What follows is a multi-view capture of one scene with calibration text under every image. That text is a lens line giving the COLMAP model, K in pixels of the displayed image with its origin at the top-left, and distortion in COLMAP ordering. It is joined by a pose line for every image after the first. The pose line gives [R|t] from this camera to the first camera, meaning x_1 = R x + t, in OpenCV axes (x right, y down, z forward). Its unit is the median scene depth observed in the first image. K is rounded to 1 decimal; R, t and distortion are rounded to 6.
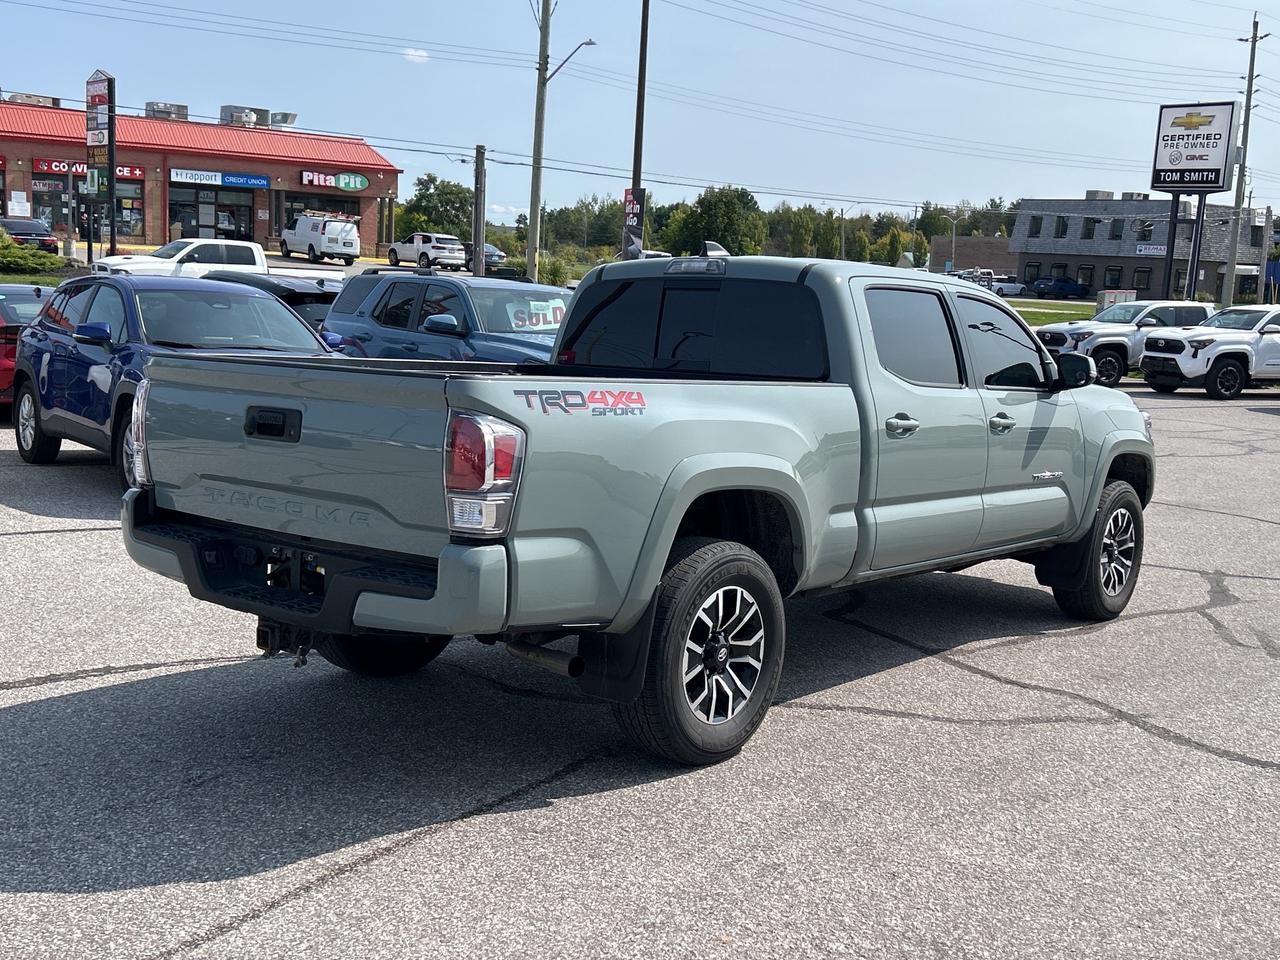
lens RADIAL K [[1445.0, 0, 640.0], [0, 1445.0, 480.0], [0, 0, 1]] dist [0.125062, -0.313130]
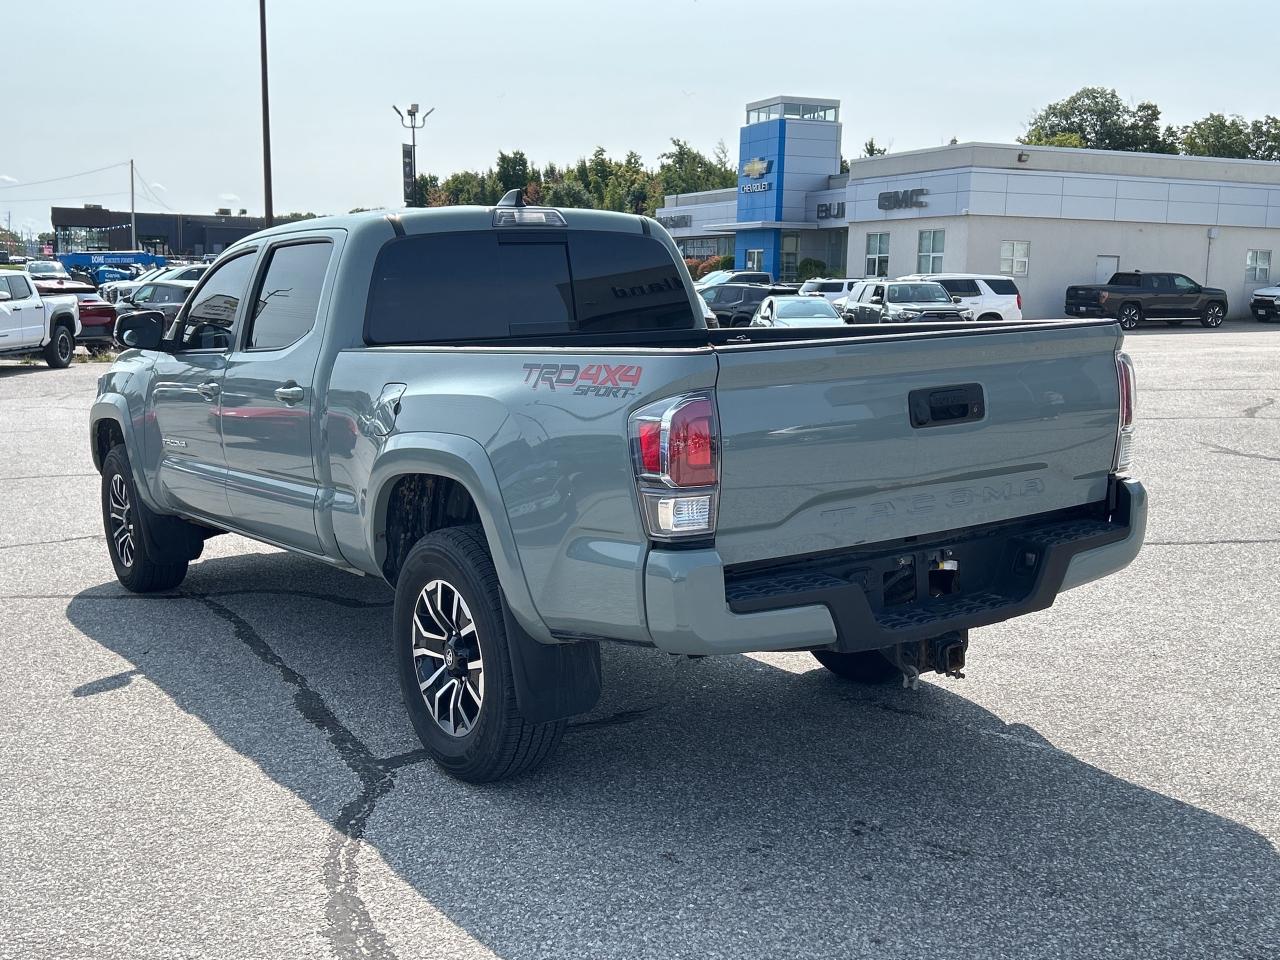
lens RADIAL K [[1445.0, 0, 640.0], [0, 1445.0, 480.0], [0, 0, 1]] dist [0.125062, -0.313130]
pose [[0.276766, -0.175931, 0.944695, -0.168081], [0.147332, 0.979243, 0.139202, -0.021215], [-0.949576, 0.100658, 0.296941, 0.140279]]
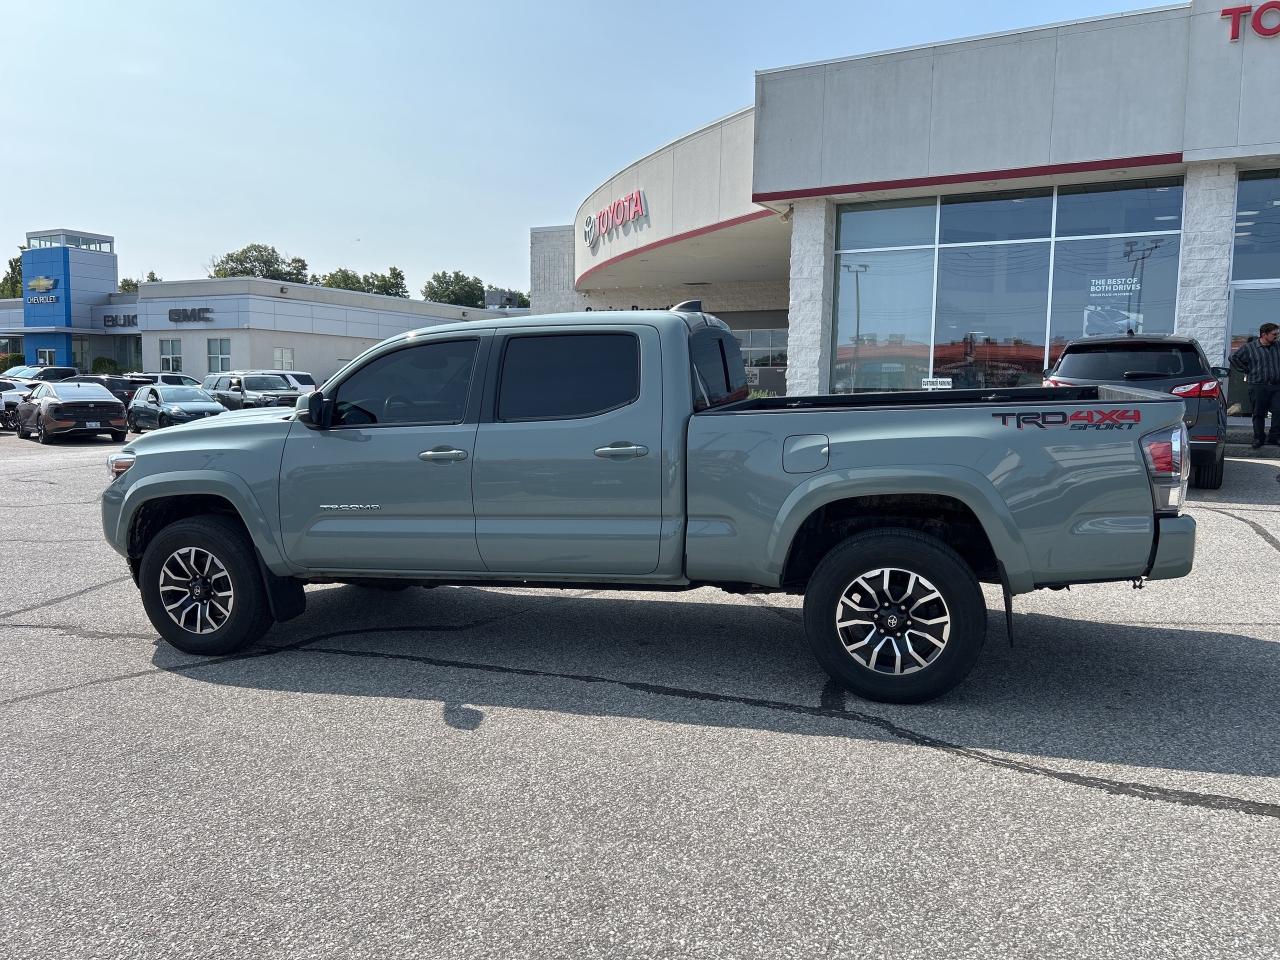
lens RADIAL K [[986.6, 0, 640.0], [0, 986.6, 480.0], [0, 0, 1]] dist [0.016161, -0.006146]
pose [[-0.409129, -0.140054, 0.901664, -0.149645], [0.108161, 0.973740, 0.200327, -0.038879], [-0.906043, 0.179485, -0.383237, 0.288984]]
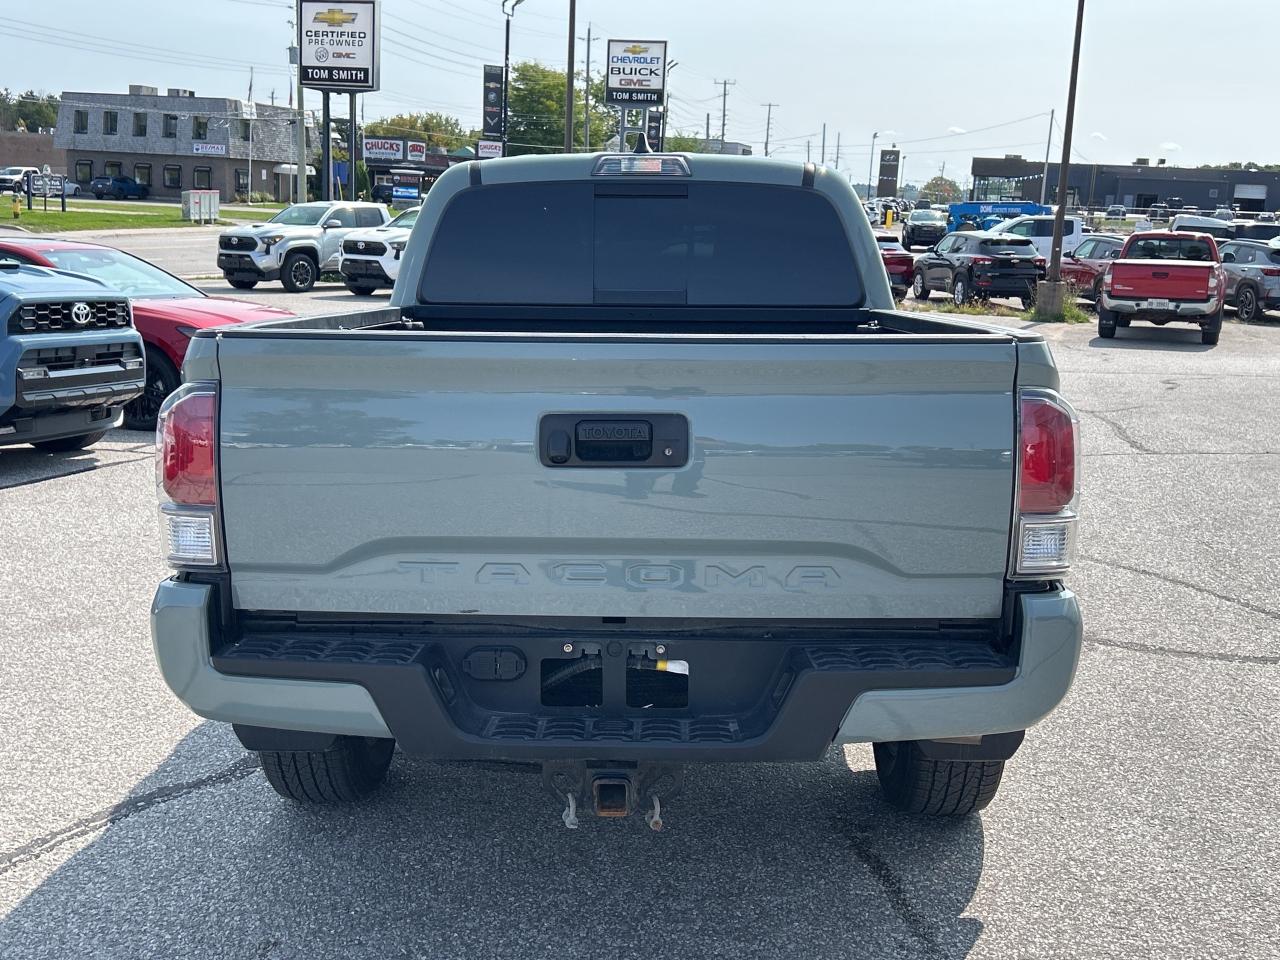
lens RADIAL K [[1445.0, 0, 640.0], [0, 1445.0, 480.0], [0, 0, 1]] dist [0.125062, -0.313130]
pose [[0.791610, -0.128101, 0.597447, -0.090440], [0.087914, 0.991481, 0.096103, -0.011803], [-0.604669, -0.023552, 0.796129, 0.079934]]
